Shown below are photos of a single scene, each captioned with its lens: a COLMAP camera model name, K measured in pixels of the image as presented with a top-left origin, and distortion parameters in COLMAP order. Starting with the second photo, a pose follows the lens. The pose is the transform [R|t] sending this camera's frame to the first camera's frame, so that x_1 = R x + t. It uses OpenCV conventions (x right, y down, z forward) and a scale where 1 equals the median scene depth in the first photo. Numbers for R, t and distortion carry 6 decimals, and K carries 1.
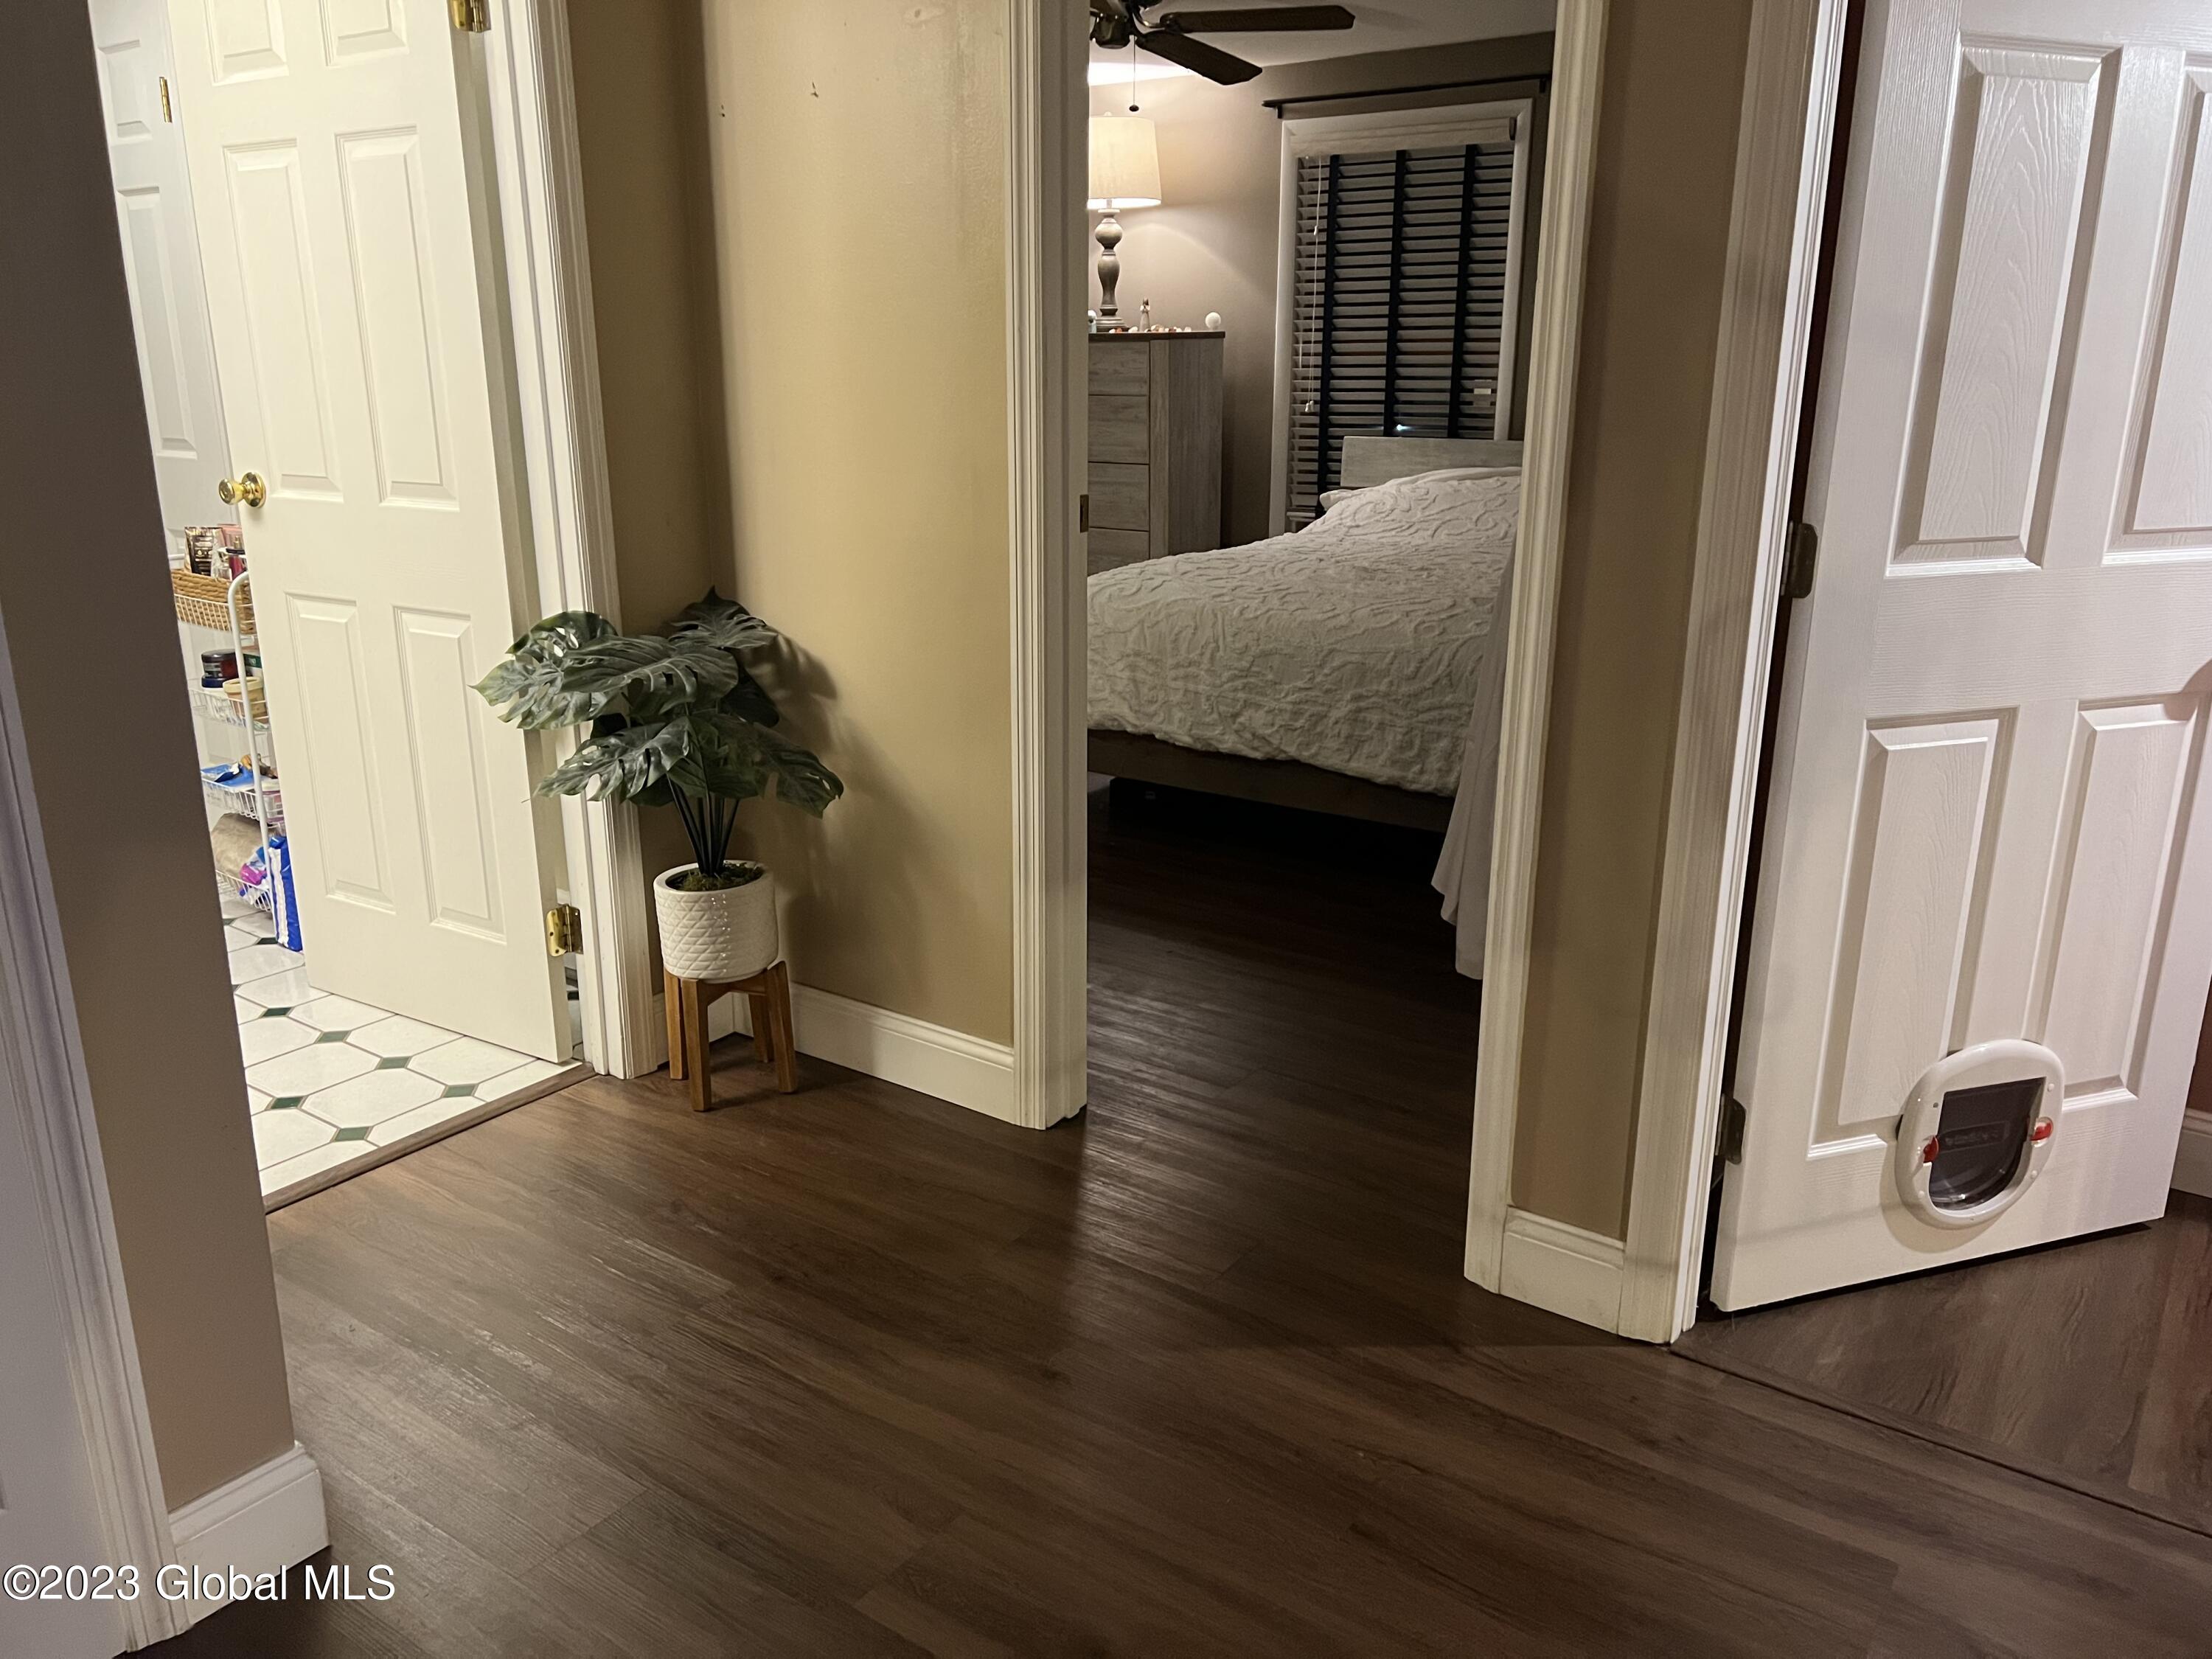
lens RADIAL K [[1653.3, 0, 1093.7], [0, 1653.3, 816.5], [0, 0, 1]] dist [0.060349, -0.067137]
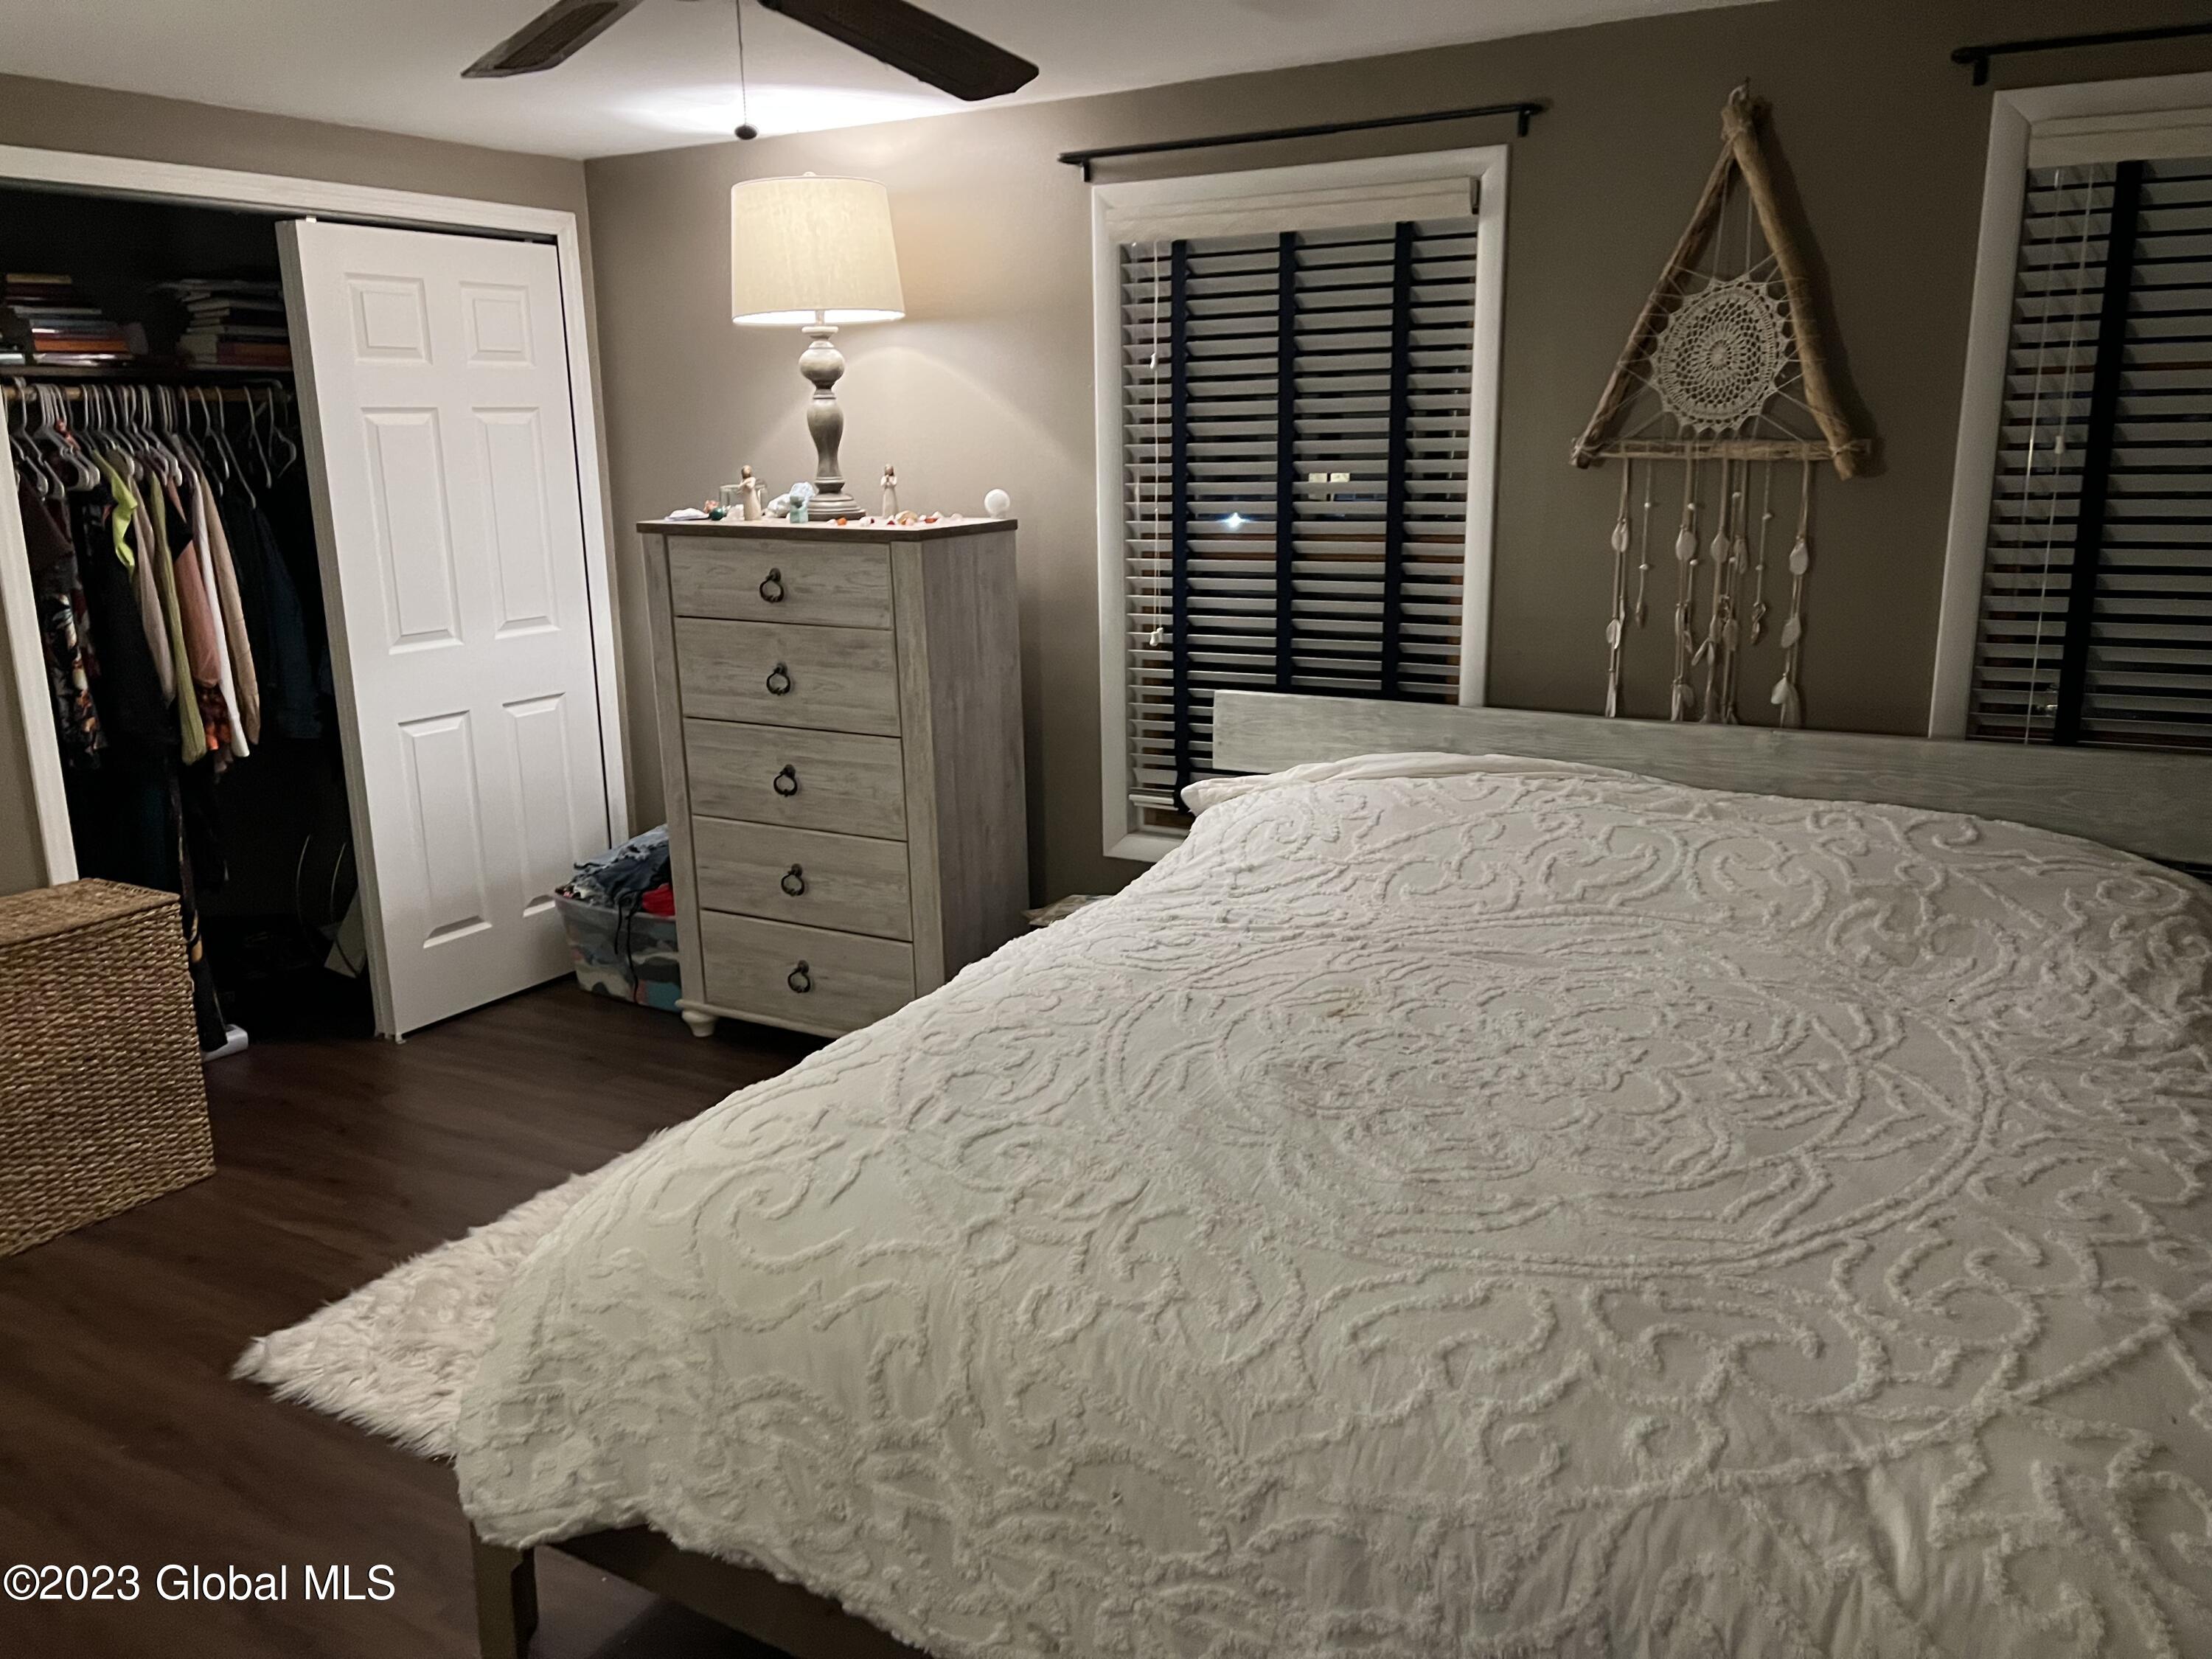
lens RADIAL K [[1653.3, 0, 1126.7], [0, 1653.3, 846.2], [0, 0, 1]] dist [0.060349, -0.067137]
pose [[0.992989, -0.041127, 0.110825, 0.047683], [0.044892, 0.998489, -0.031686, -0.153105], [-0.109354, 0.036439, 0.993335, 0.395572]]
